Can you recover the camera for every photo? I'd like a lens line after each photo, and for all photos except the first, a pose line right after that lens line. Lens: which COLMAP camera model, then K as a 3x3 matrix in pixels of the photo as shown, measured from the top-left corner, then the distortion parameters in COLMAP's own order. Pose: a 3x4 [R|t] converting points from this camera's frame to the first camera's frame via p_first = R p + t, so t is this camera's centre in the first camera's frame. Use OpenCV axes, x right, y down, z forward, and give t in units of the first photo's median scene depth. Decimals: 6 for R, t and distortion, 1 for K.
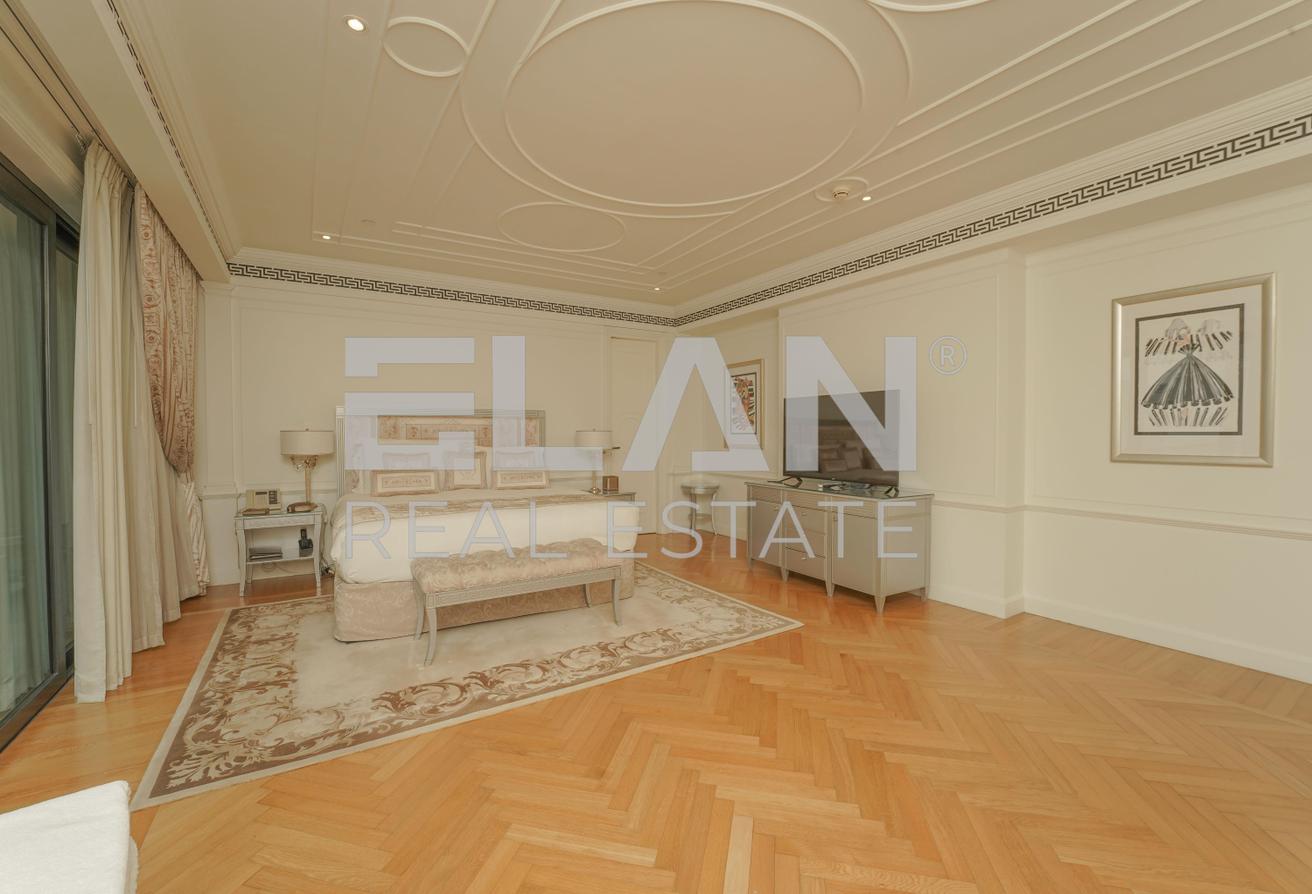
lens RADIAL K [[535.5, 0, 656.9], [0, 535.5, 453.8], [0, 0, 1]] dist [-0.028706, 0.002938]
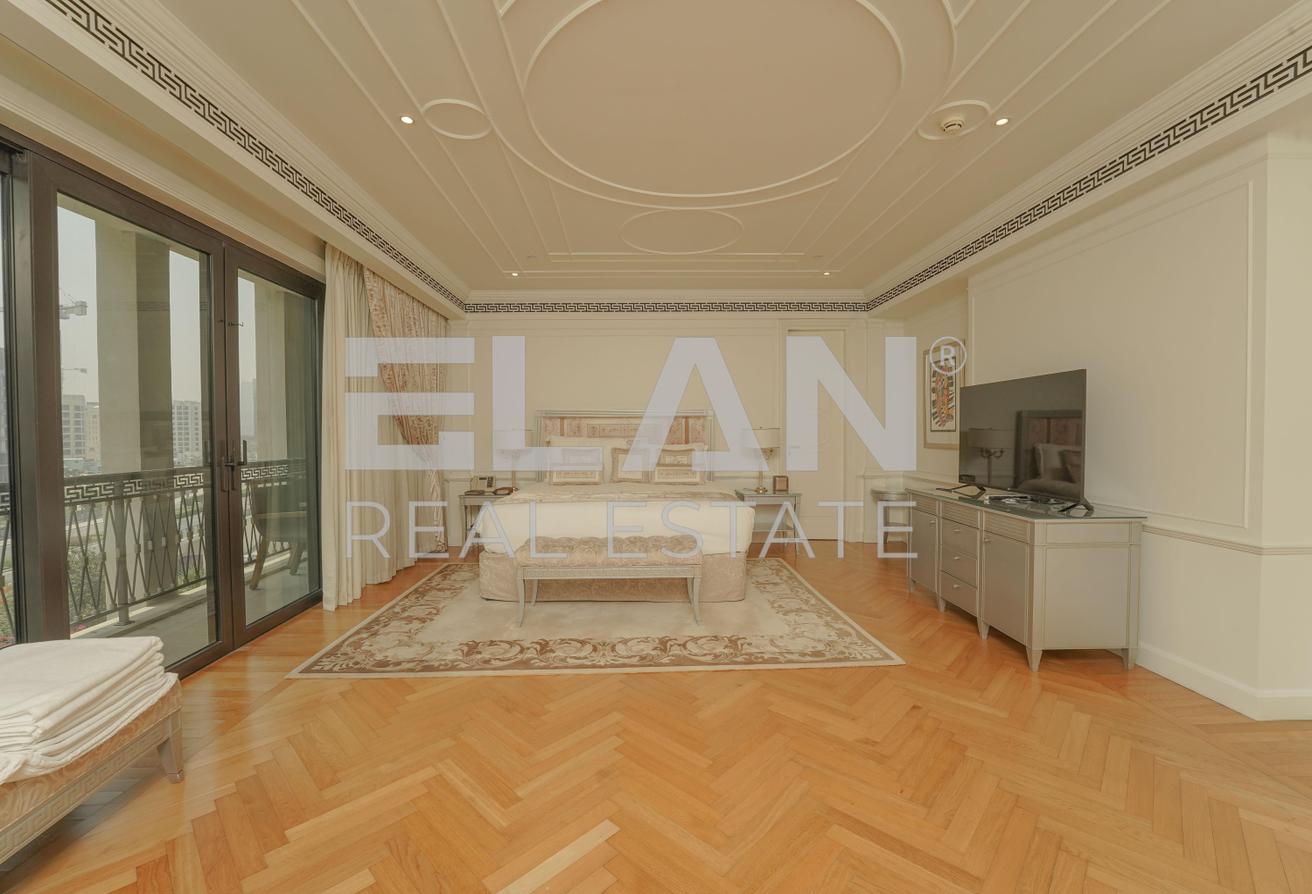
lens RADIAL K [[535.5, 0, 642.0], [0, 535.5, 452.3], [0, 0, 1]] dist [-0.028706, 0.002938]
pose [[0.861585, 0.014582, -0.507404, 0.371097], [-0.014429, 0.999887, 0.004235, -0.002112], [0.507408, 0.003672, 0.861698, 0.098994]]
